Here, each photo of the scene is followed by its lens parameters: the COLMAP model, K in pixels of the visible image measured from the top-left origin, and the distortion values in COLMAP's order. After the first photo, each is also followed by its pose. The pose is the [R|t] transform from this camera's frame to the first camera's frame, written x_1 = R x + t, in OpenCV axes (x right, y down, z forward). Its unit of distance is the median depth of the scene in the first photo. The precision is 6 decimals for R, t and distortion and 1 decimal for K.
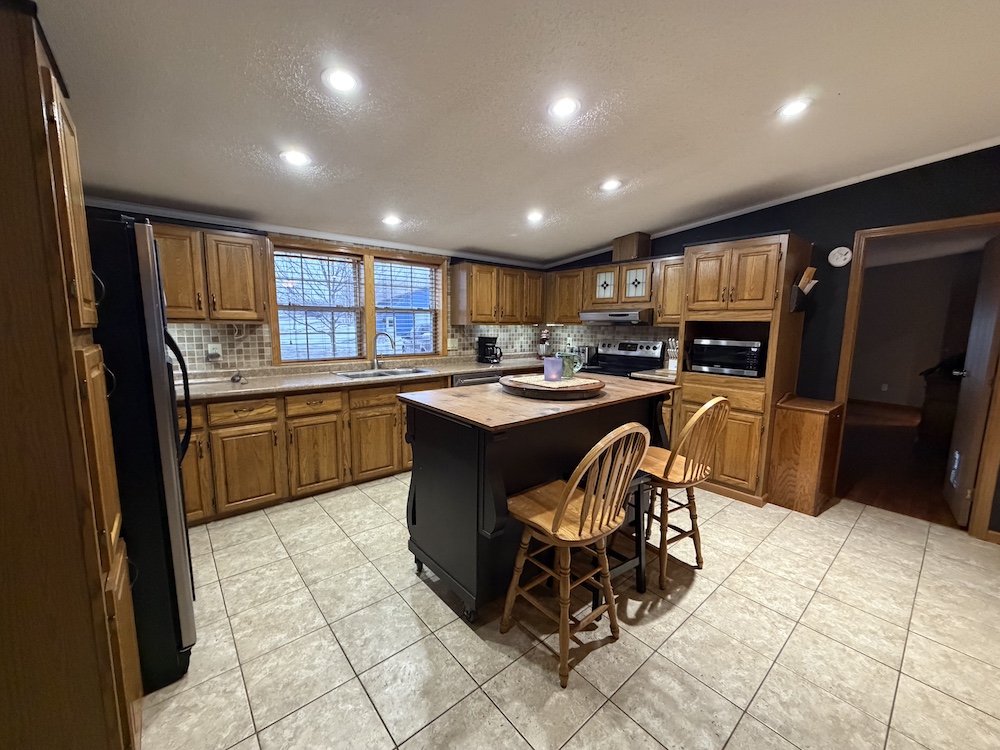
lens RADIAL K [[397.3, 0, 495.7], [0, 397.3, 375.4], [0, 0, 1]] dist [0.000102, -0.000287]
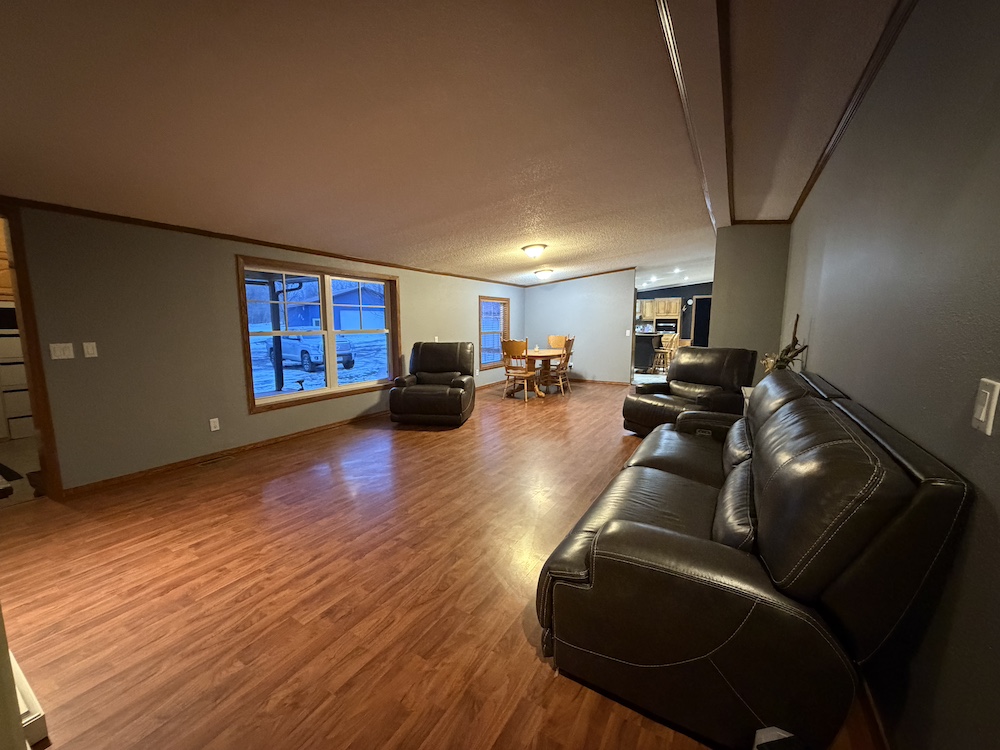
lens RADIAL K [[397.3, 0, 499.2], [0, 397.3, 373.0], [0, 0, 1]] dist [0.000102, -0.000287]
pose [[0.945938, -0.060832, 0.318593, -2.295279], [0.062623, 0.998027, 0.004627, 0.277176], [-0.318246, 0.015574, 0.947880, -2.192546]]
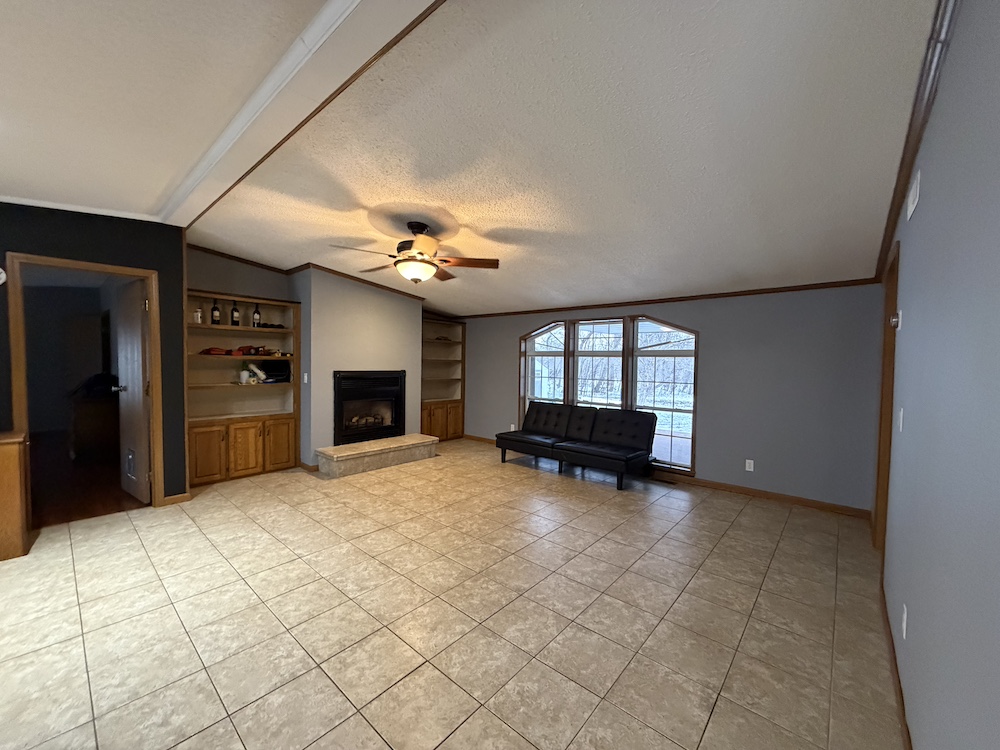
lens RADIAL K [[397.3, 0, 497.5], [0, 397.3, 376.7], [0, 0, 1]] dist [0.000102, -0.000287]
pose [[-0.148297, -0.054829, 0.987422, -0.237176], [0.118501, 0.990283, 0.072785, 0.007704], [-0.981817, 0.127805, -0.140359, 0.001764]]
